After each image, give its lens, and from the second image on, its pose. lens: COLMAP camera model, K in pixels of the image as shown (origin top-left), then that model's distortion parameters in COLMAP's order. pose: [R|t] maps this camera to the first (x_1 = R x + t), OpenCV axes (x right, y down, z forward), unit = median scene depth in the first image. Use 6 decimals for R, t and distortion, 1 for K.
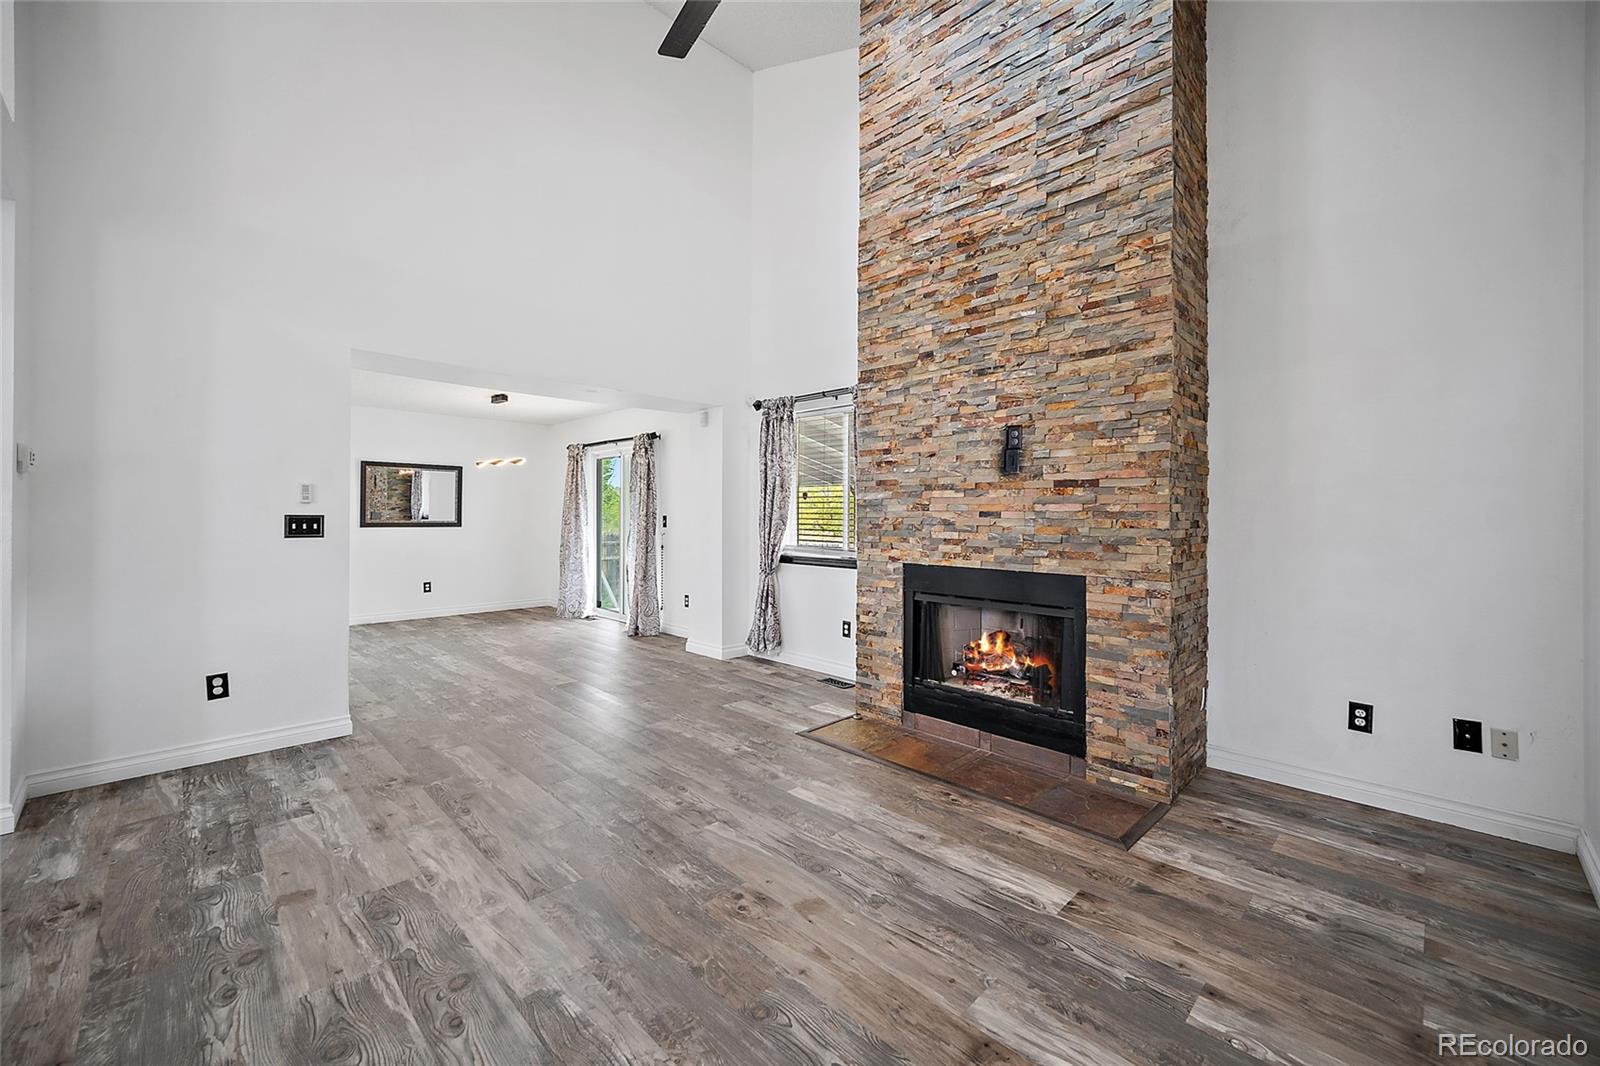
lens RADIAL K [[640.8, 0, 792.9], [0, 640.8, 523.7], [0, 0, 1]] dist [-0.003884, 0.000709]
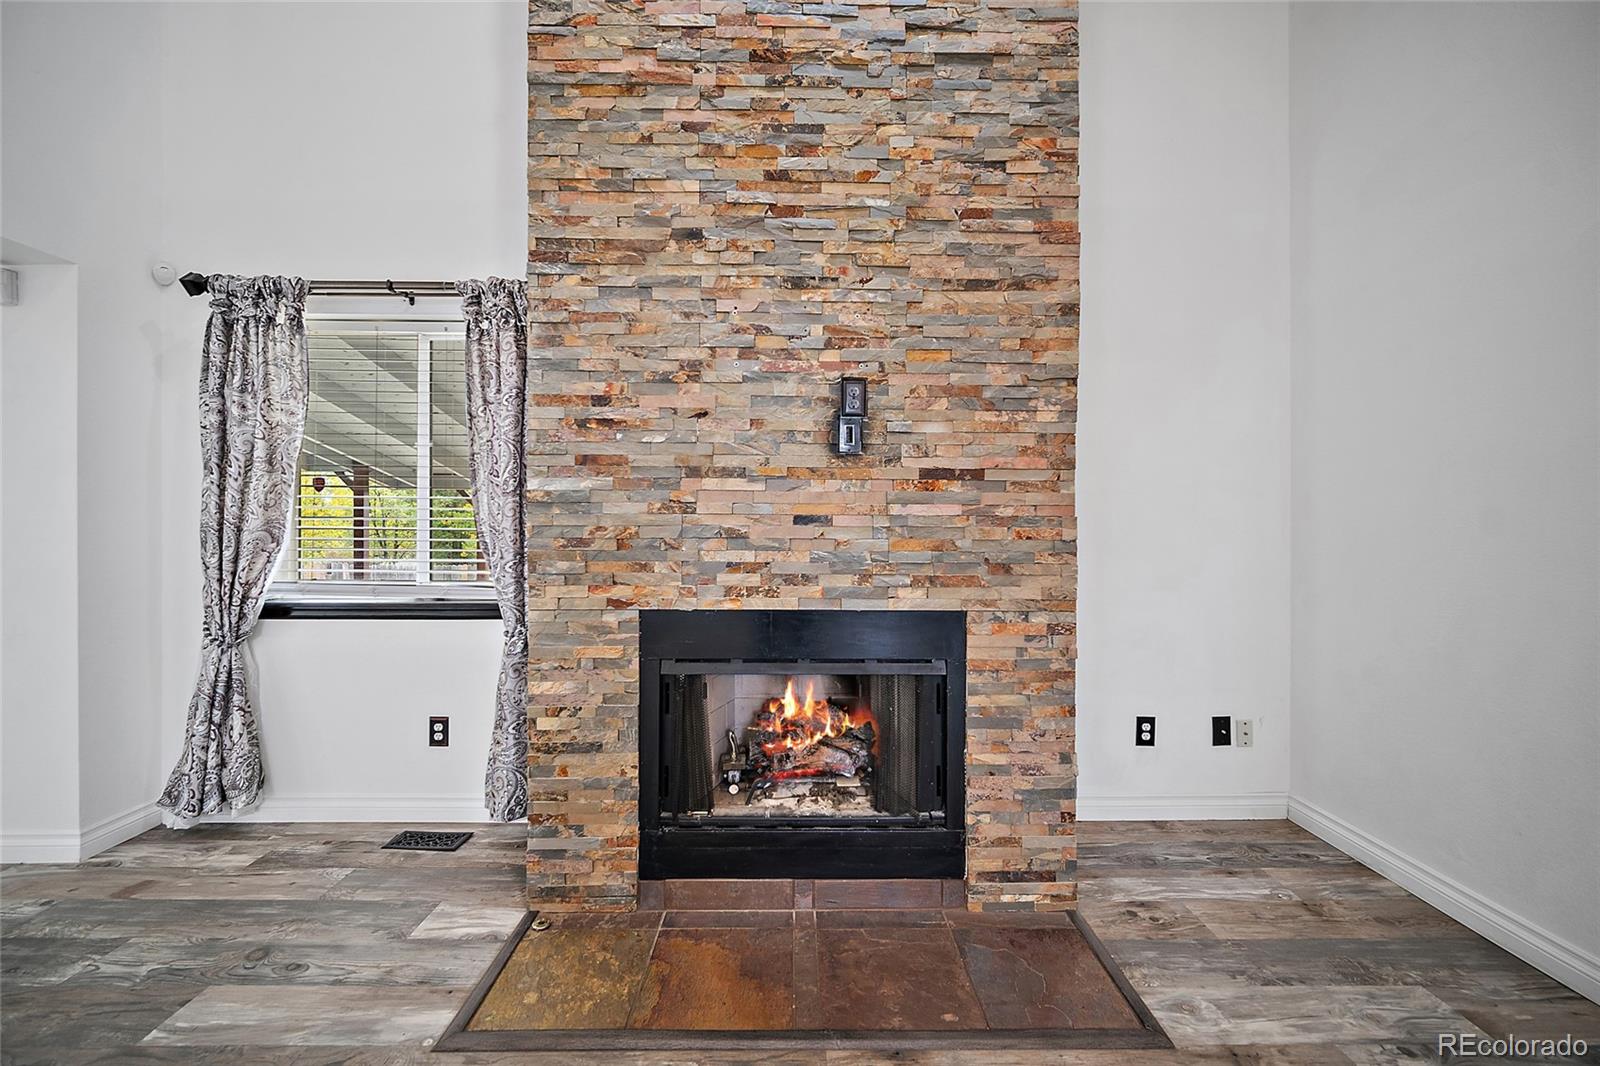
lens RADIAL K [[640.8, 0, 809.1], [0, 640.8, 528.4], [0, 0, 1]] dist [-0.003884, 0.000709]
pose [[0.691407, -0.007189, 0.722430, -0.132813], [0.009462, 0.999955, 0.000894, -0.007275], [-0.722403, 0.006218, 0.691444, 0.584369]]
